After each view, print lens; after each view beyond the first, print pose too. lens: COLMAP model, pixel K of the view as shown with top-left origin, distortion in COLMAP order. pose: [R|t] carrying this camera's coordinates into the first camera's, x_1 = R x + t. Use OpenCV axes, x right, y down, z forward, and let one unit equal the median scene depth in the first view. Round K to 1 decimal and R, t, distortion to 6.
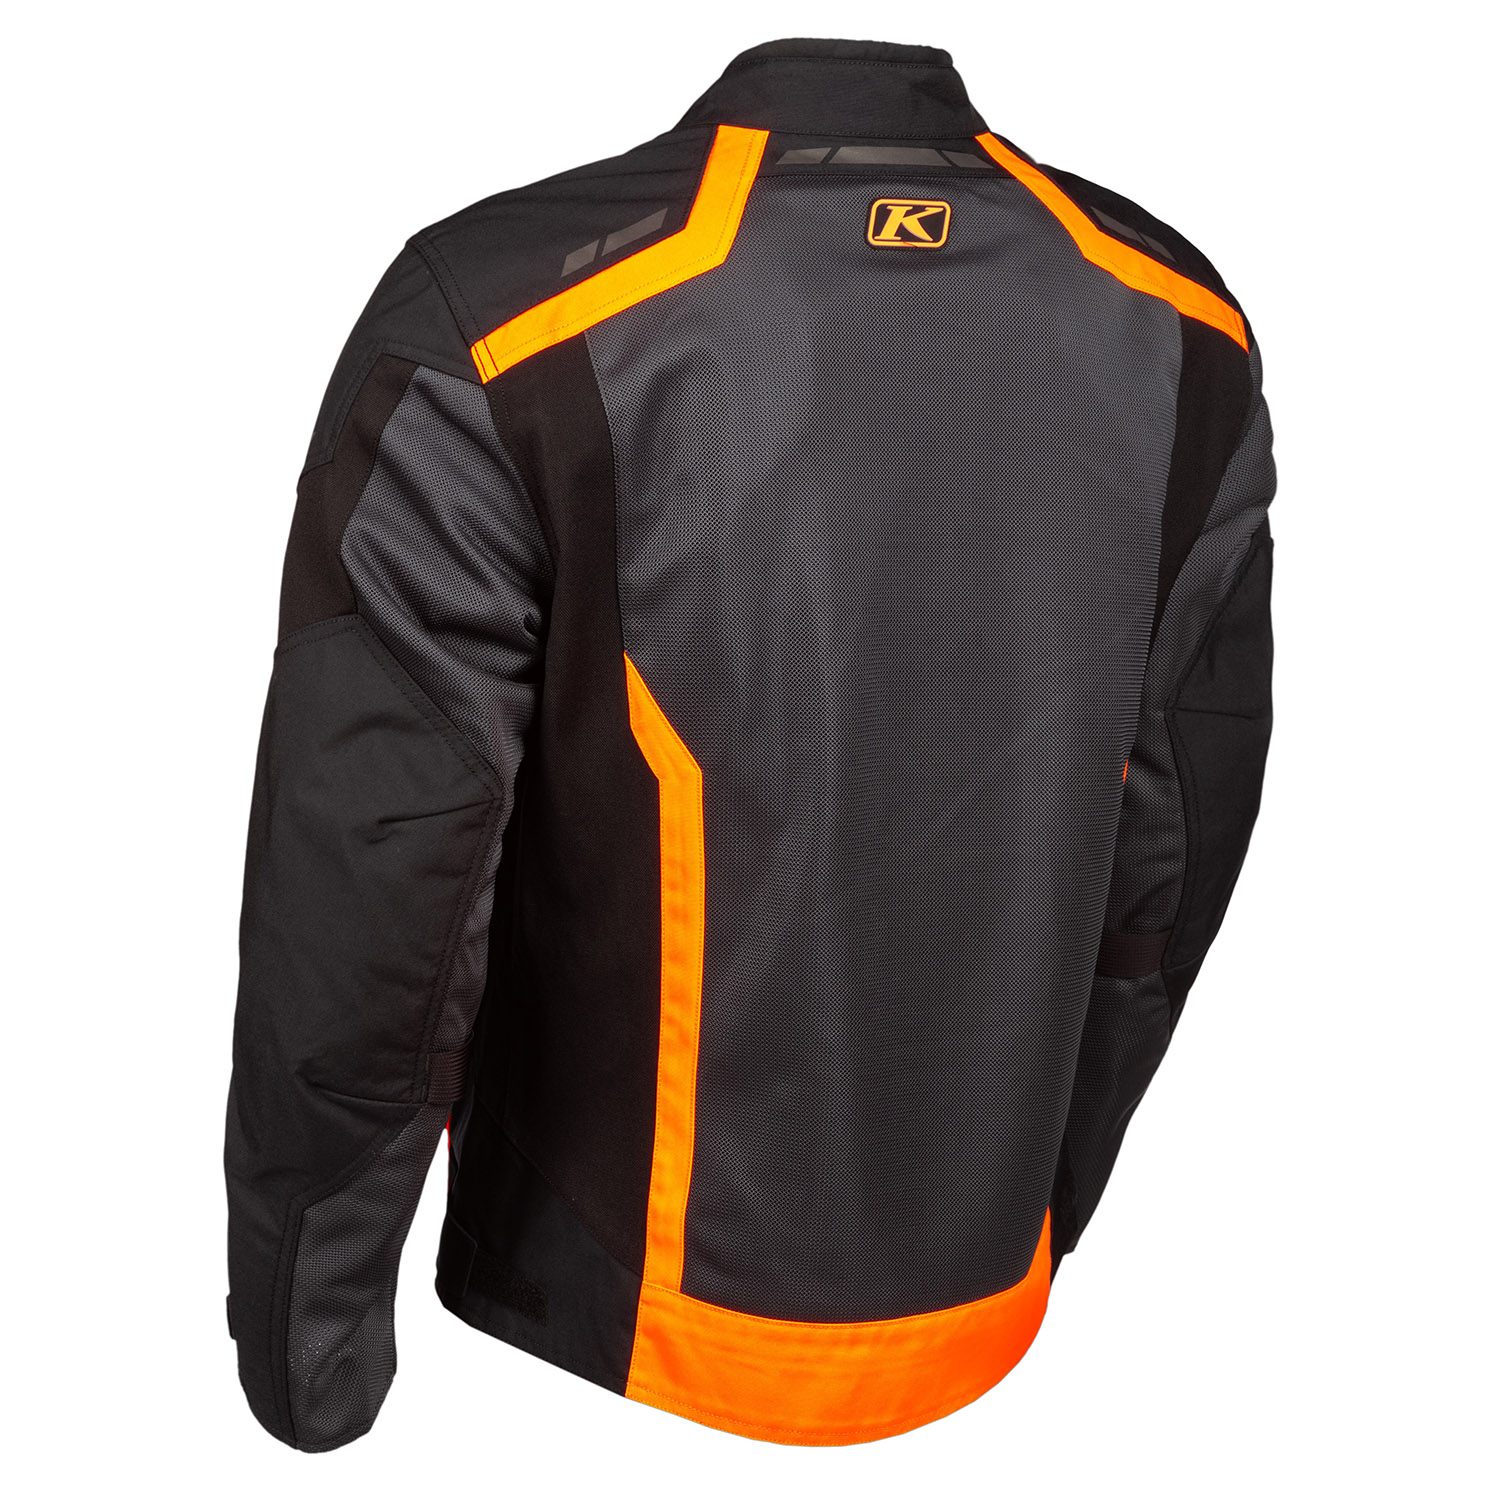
lens RADIAL K [[3472.6, 0, 733.1], [0, 3472.6, 714.6], [0, 0, 1]] dist [0.213124, 0.000000]
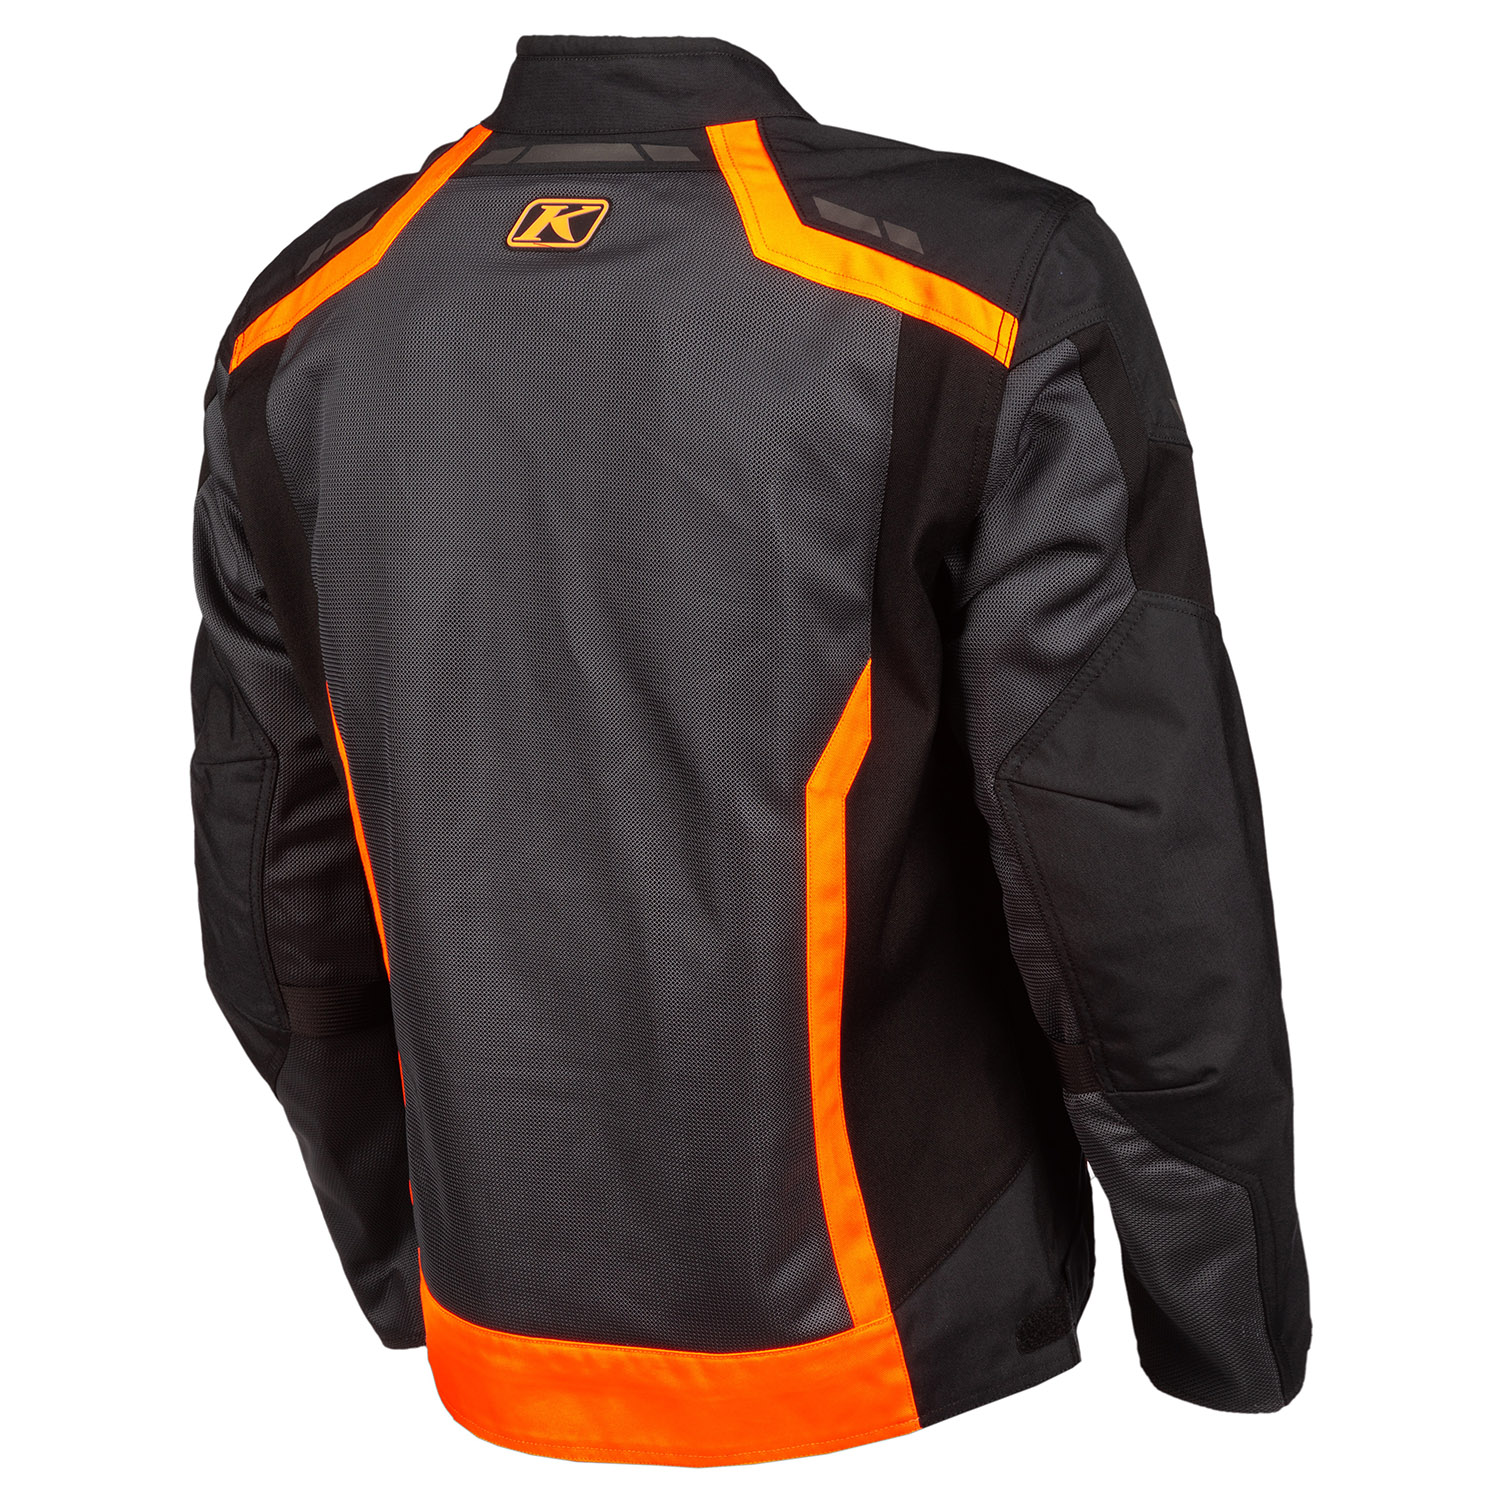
lens RADIAL K [[3722.3, 0, 745.6], [0, 3722.3, 753.1], [0, 0, 1]] dist [0.240717, 0.000000]
pose [[0.473180, 0.116123, -0.873279, 1.001977], [-0.105699, 0.991597, 0.074584, -0.078245], [0.874602, 0.057013, 0.481478, 0.556139]]
